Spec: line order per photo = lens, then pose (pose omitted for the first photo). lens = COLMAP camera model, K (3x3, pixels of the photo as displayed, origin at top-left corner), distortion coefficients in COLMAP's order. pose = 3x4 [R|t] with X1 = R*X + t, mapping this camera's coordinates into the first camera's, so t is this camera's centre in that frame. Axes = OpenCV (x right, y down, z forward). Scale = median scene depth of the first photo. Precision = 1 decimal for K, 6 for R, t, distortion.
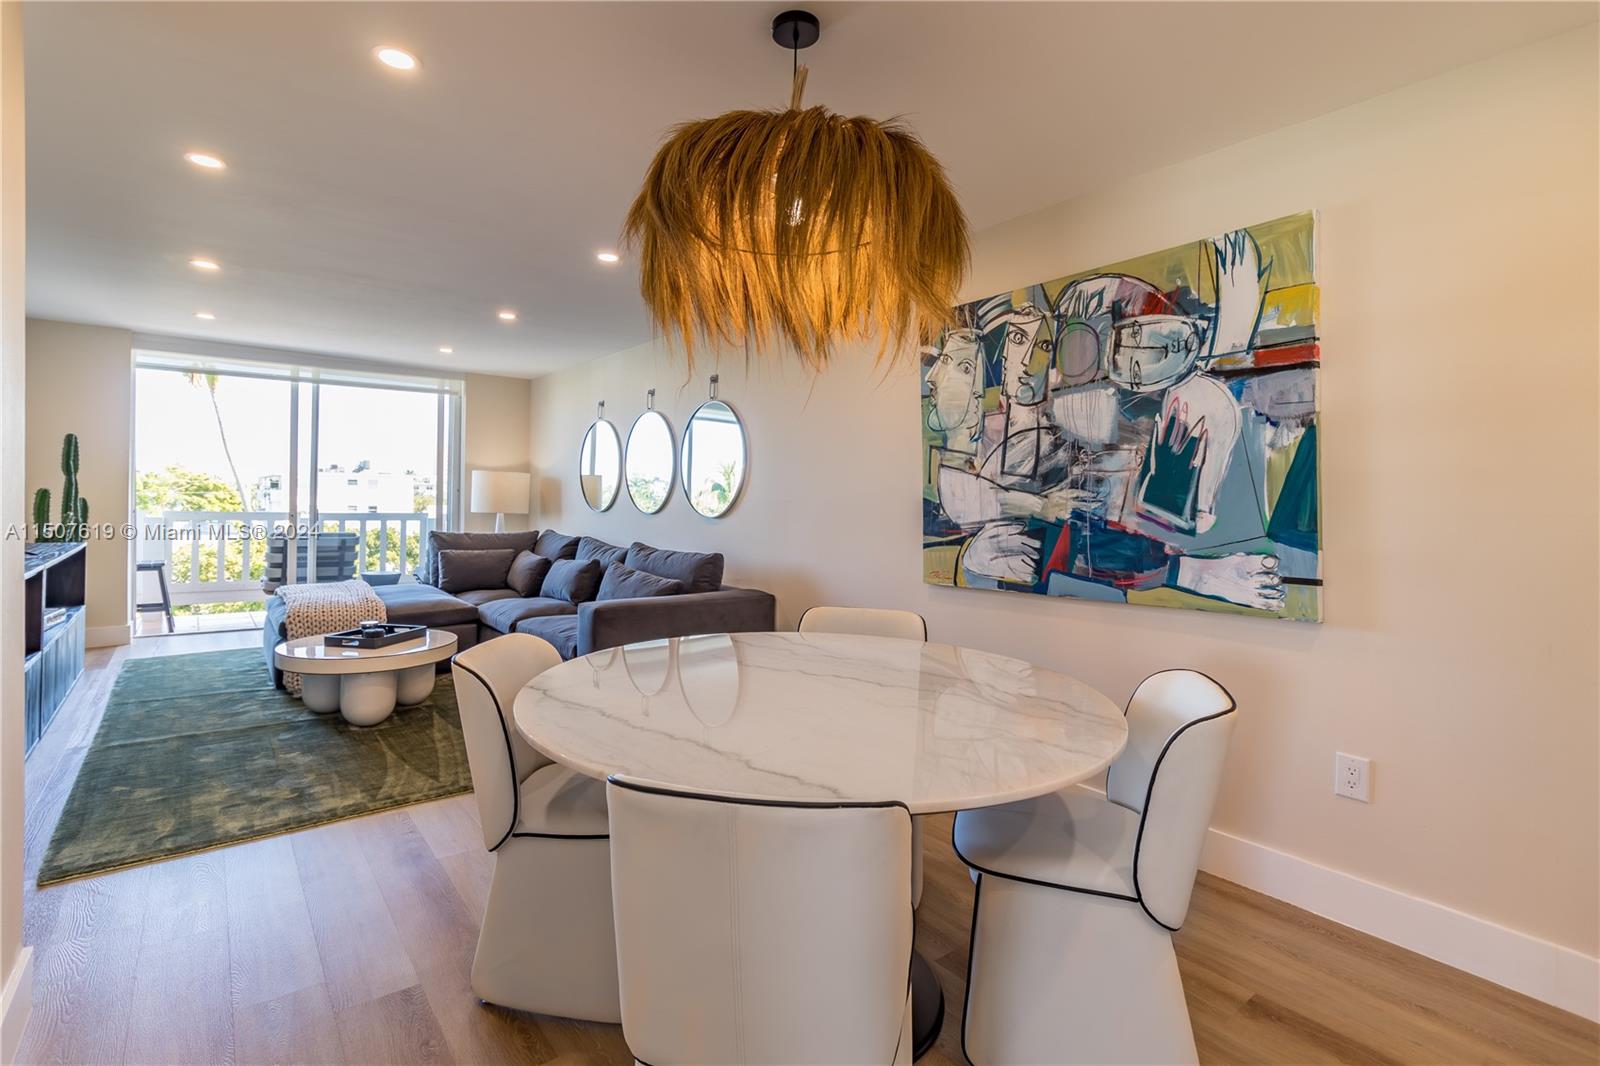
lens RADIAL K [[772.5, 0, 782.6], [0, 772.5, 491.1], [0, 0, 1]] dist [-0.000420, -0.000029]
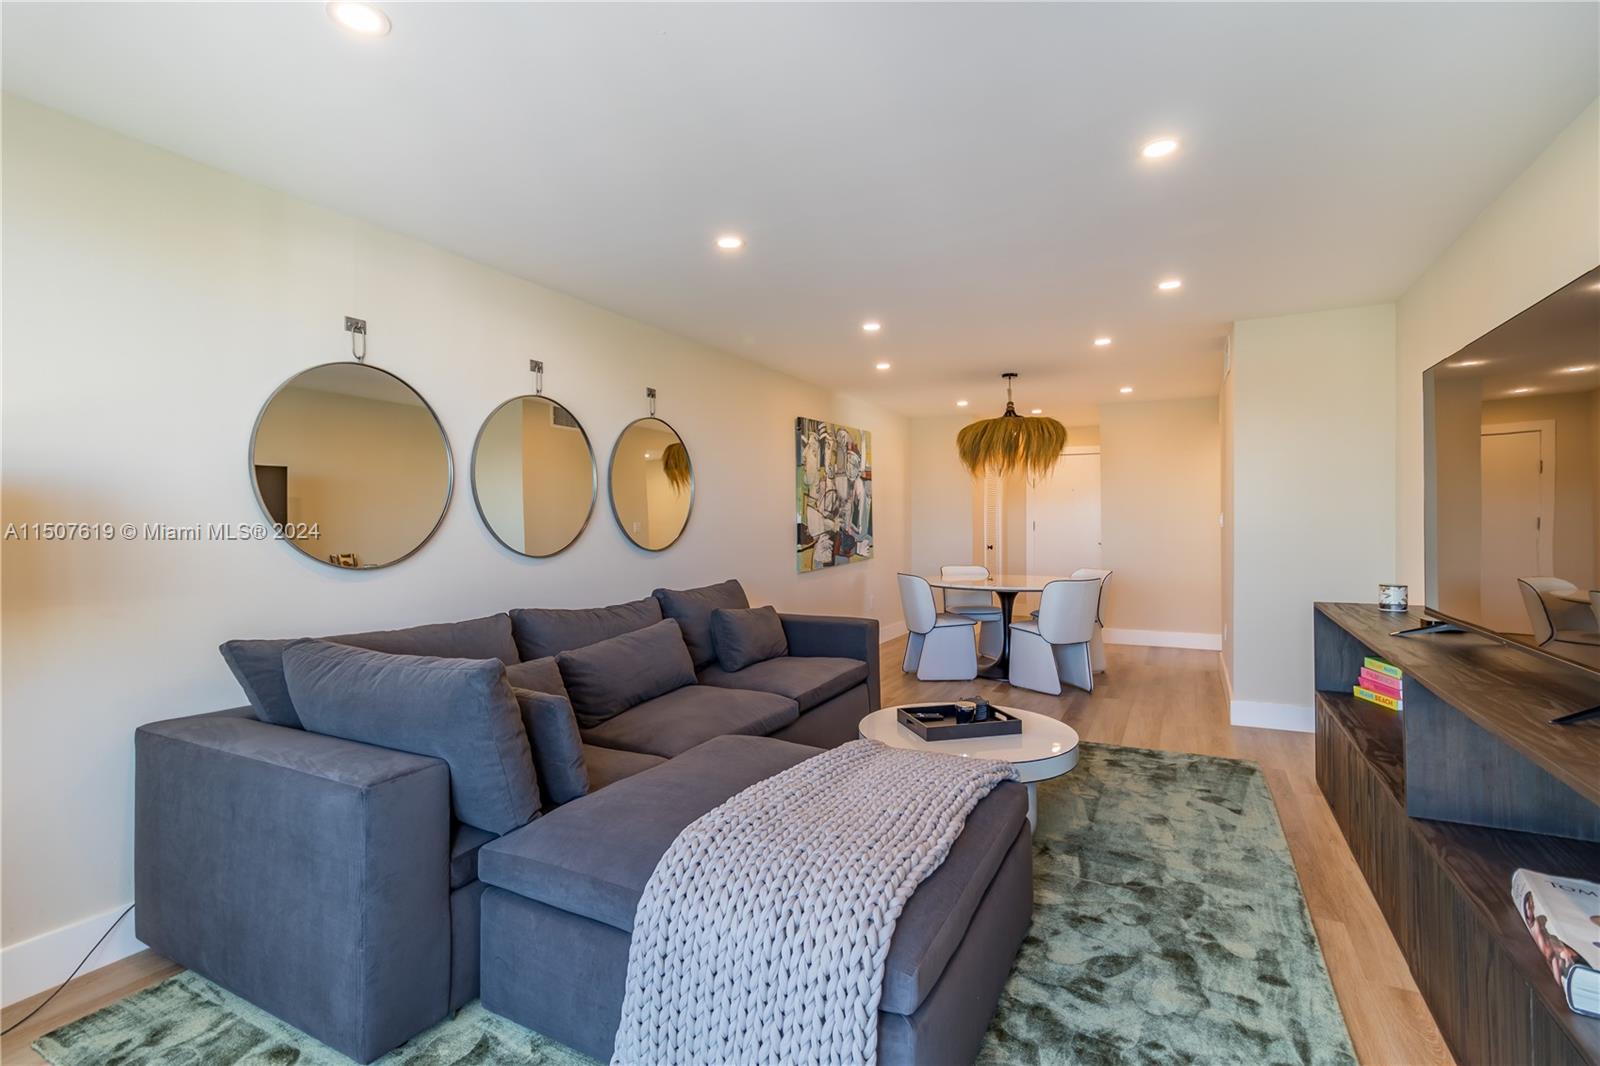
lens RADIAL K [[772.5, 0, 797.4], [0, 772.5, 525.9], [0, 0, 1]] dist [-0.000420, -0.000029]
pose [[-0.451308, -0.013073, 0.892273, -1.535224], [-0.002133, 0.999906, 0.013571, -0.008949], [-0.892366, 0.004222, -0.451293, 2.023217]]
